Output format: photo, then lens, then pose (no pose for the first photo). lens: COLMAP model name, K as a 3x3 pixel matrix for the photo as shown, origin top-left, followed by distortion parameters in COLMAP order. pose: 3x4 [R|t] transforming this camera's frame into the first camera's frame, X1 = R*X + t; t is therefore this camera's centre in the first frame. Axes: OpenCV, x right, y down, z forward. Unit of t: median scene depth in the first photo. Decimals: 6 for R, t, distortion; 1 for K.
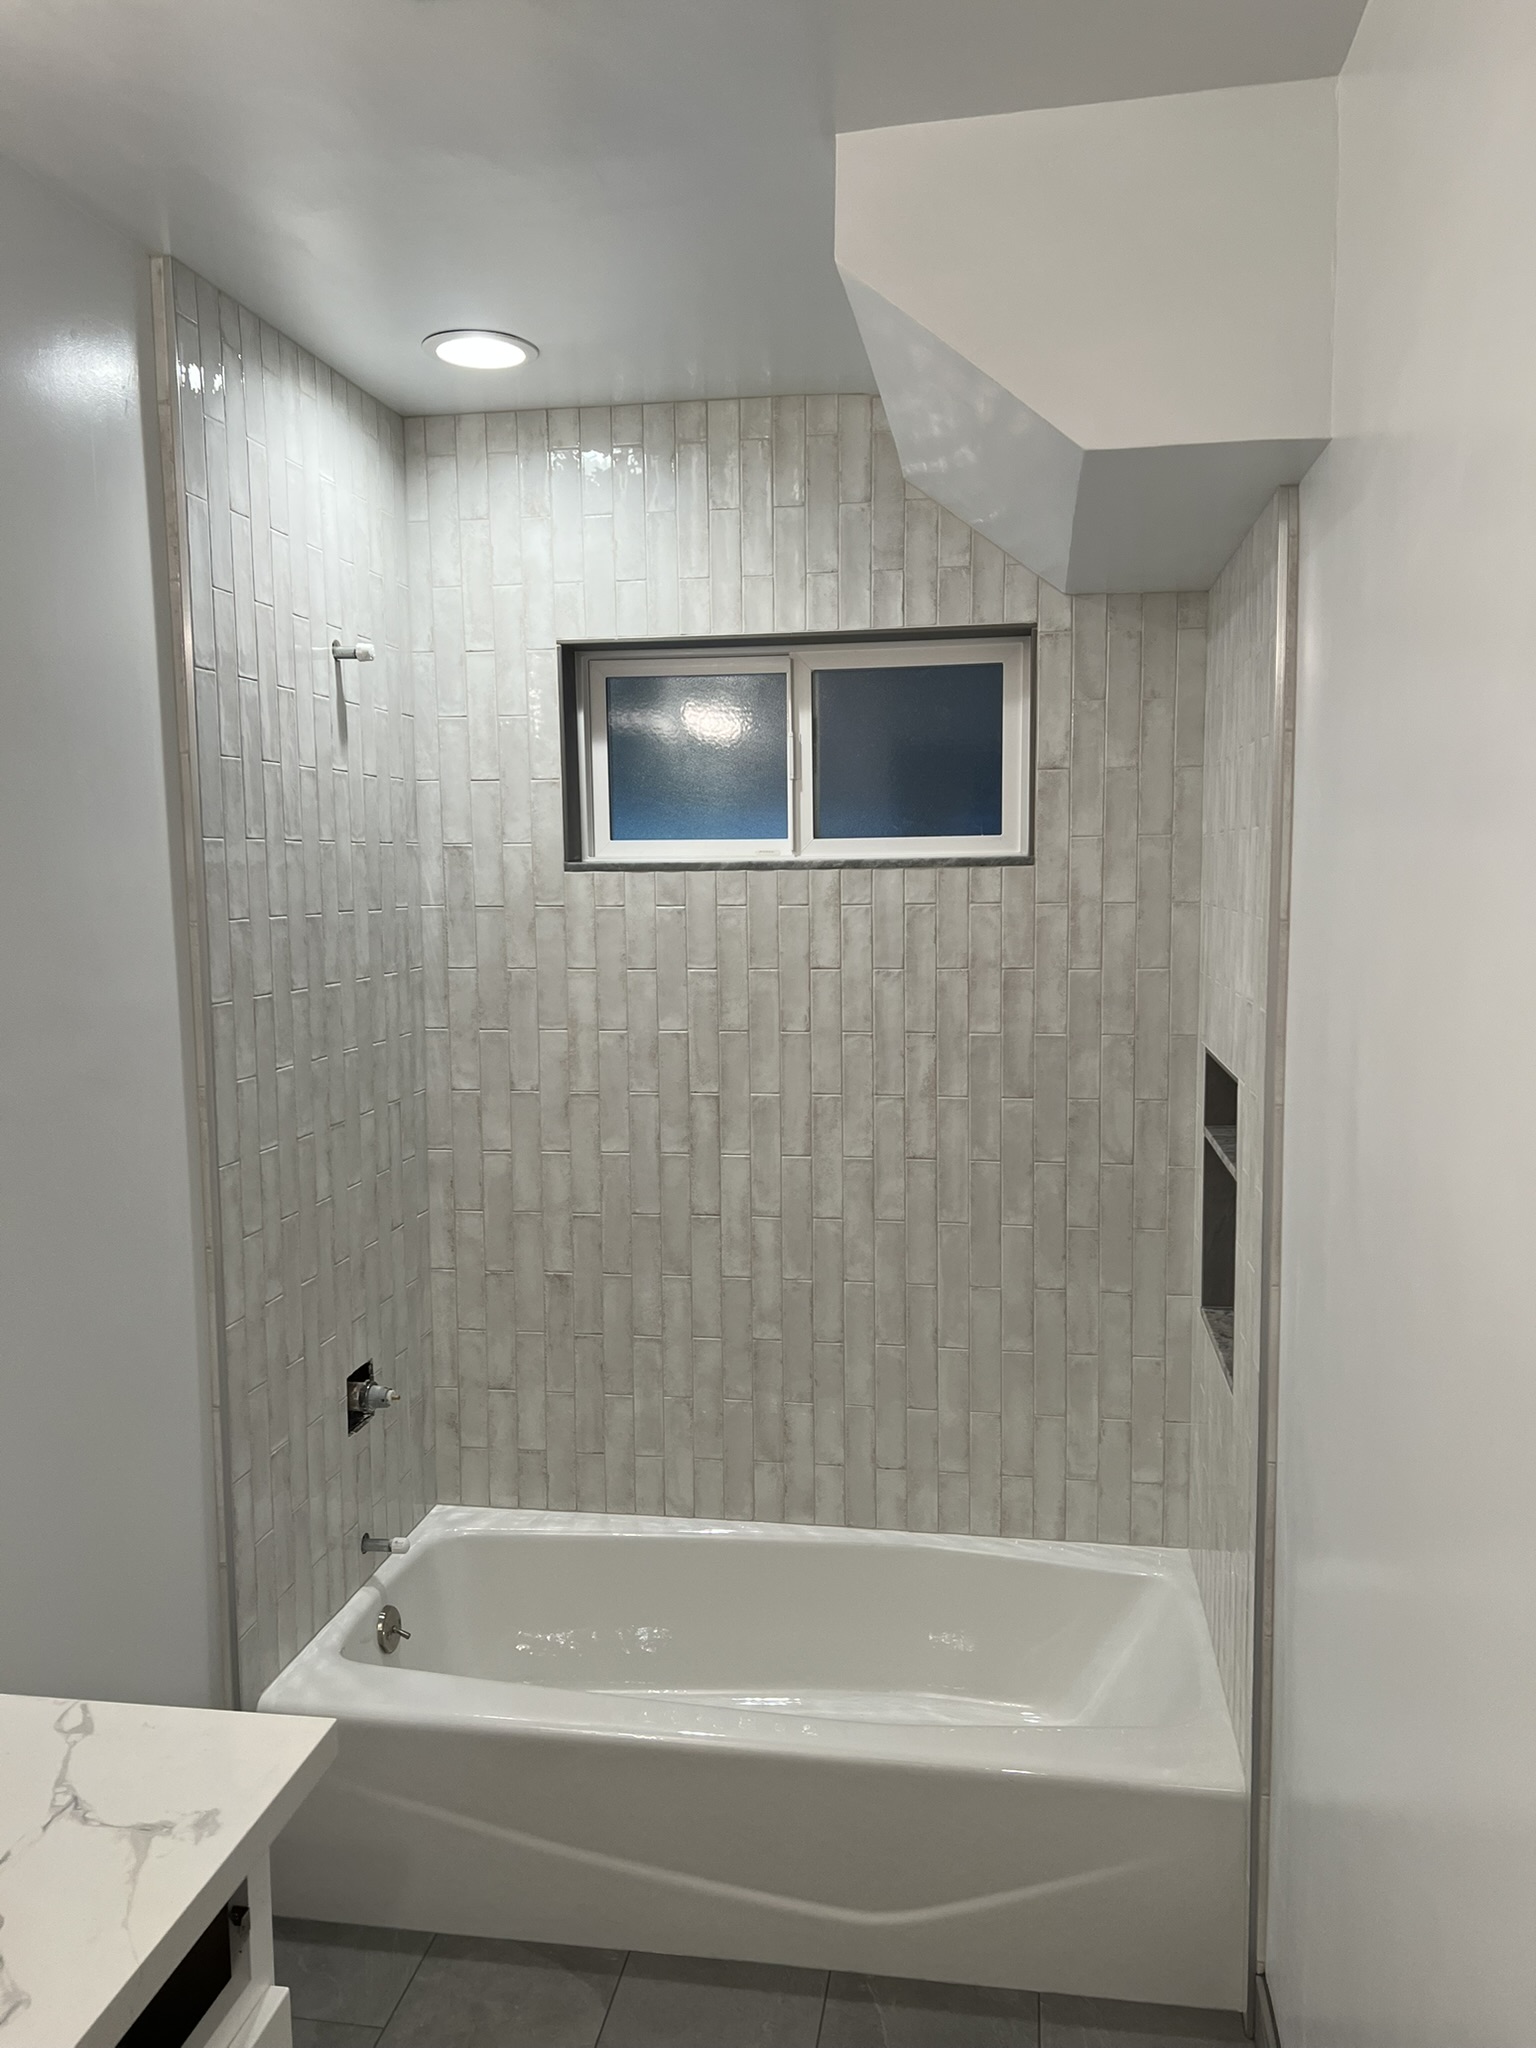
lens RADIAL K [[1526.4, 0, 769.9], [0, 1526.4, 1027.0], [0, 0, 1]] dist [0.062520, -0.066810]
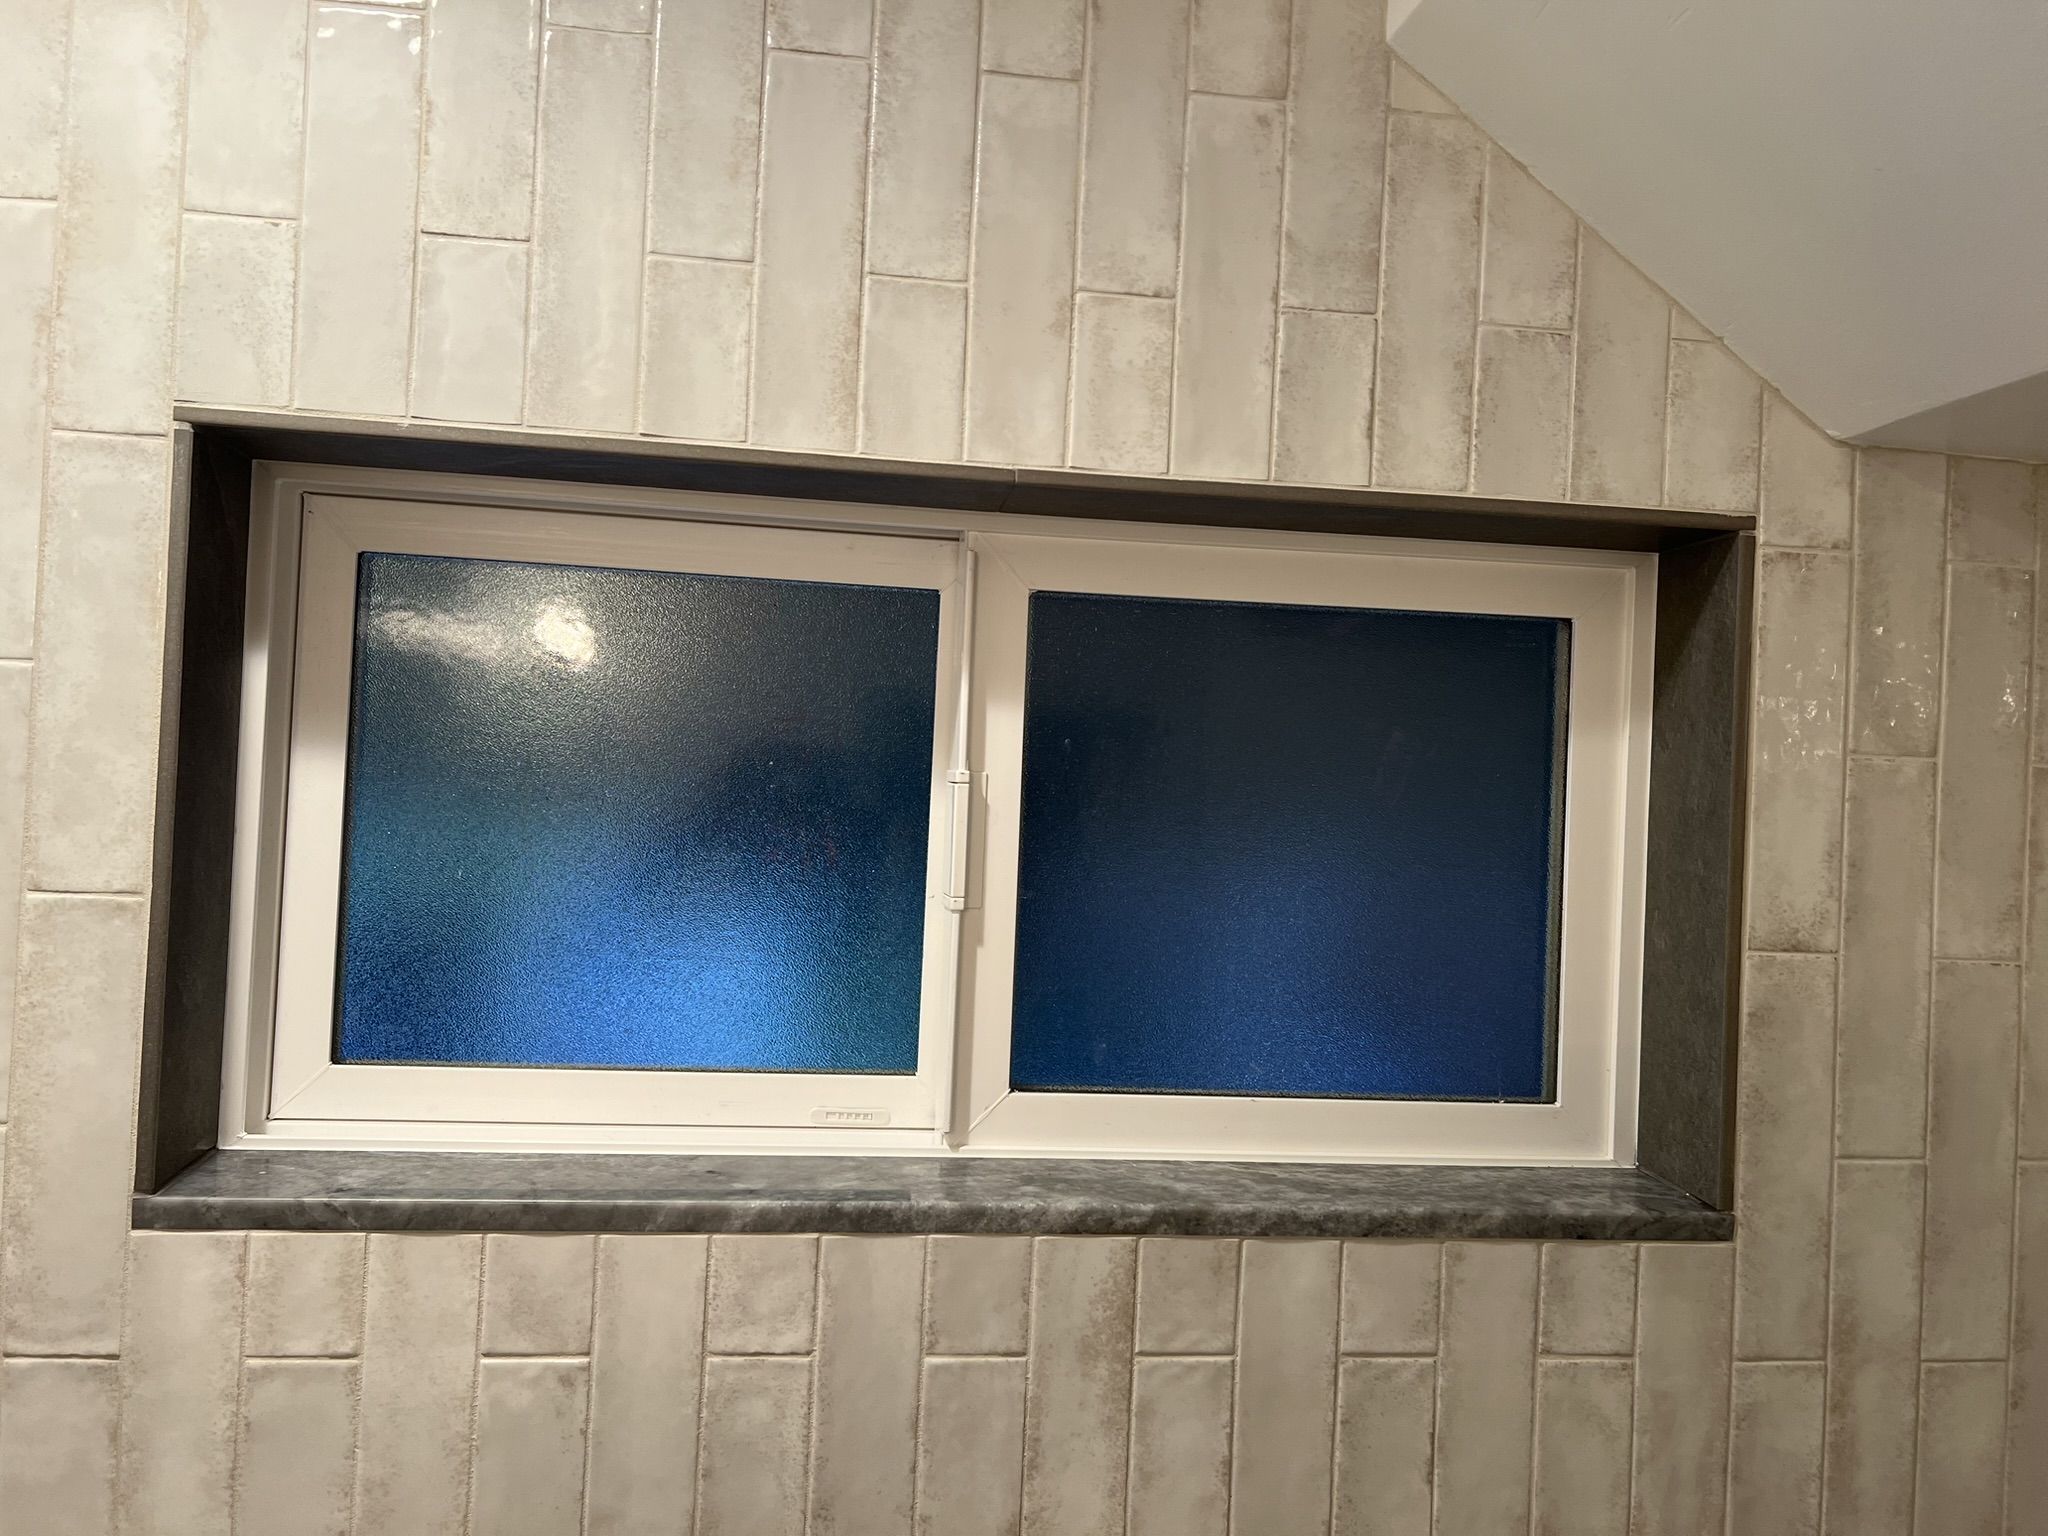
lens RADIAL K [[1526.4, 0, 1024.9], [0, 1526.4, 731.2], [0, 0, 1]] dist [0.062520, -0.066810]
pose [[0.955699, 0.060402, 0.288081, -0.069989], [-0.024290, 0.991564, -0.127323, -0.164909], [-0.293341, 0.114685, 0.949104, 0.710105]]
